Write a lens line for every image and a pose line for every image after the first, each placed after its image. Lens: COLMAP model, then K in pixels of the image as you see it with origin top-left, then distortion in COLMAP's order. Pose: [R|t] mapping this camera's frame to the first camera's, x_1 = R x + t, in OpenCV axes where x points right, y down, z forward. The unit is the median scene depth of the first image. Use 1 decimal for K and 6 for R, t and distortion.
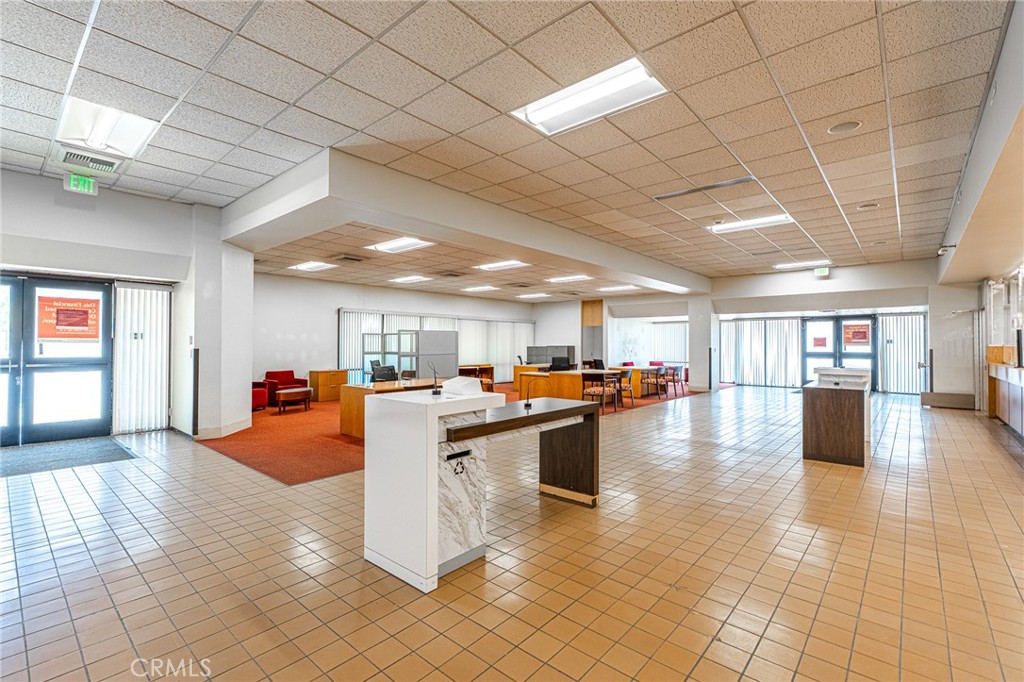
lens RADIAL K [[454.8, 0, 515.1], [0, 454.8, 336.7], [0, 0, 1]] dist [0.001044, -0.000950]
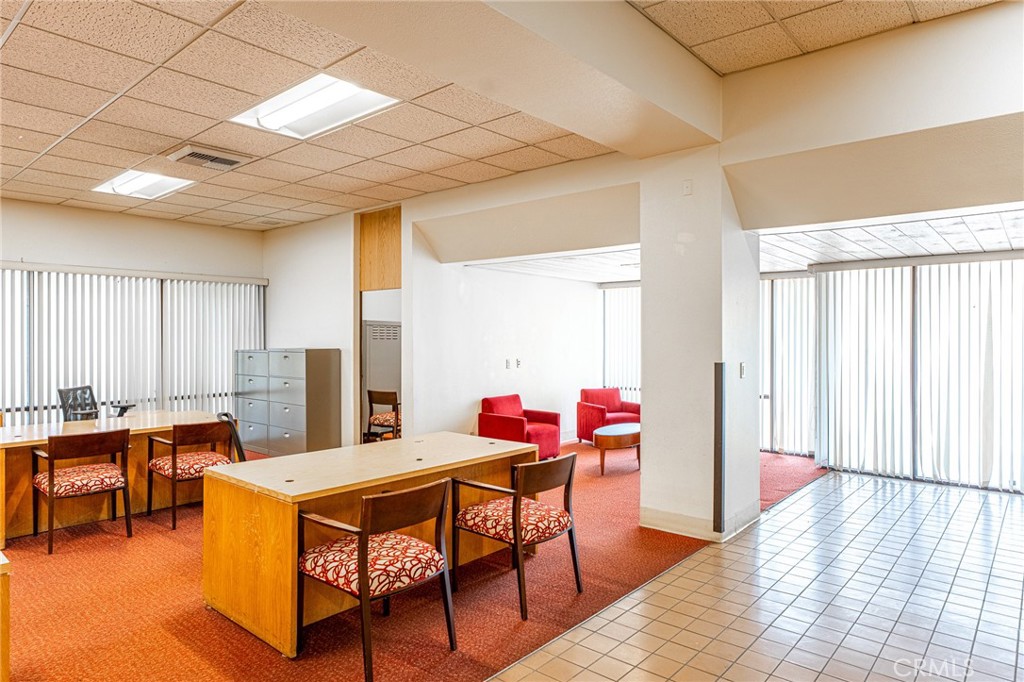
lens RADIAL K [[626.1, 0, 501.8], [0, 626.1, 338.4], [0, 0, 1]] dist [-0.003271, 0.003827]
pose [[0.999990, -0.003633, -0.002766, 0.335377], [0.003685, 0.999813, 0.019007, 0.004713], [0.002697, -0.019017, 0.999816, 0.710322]]
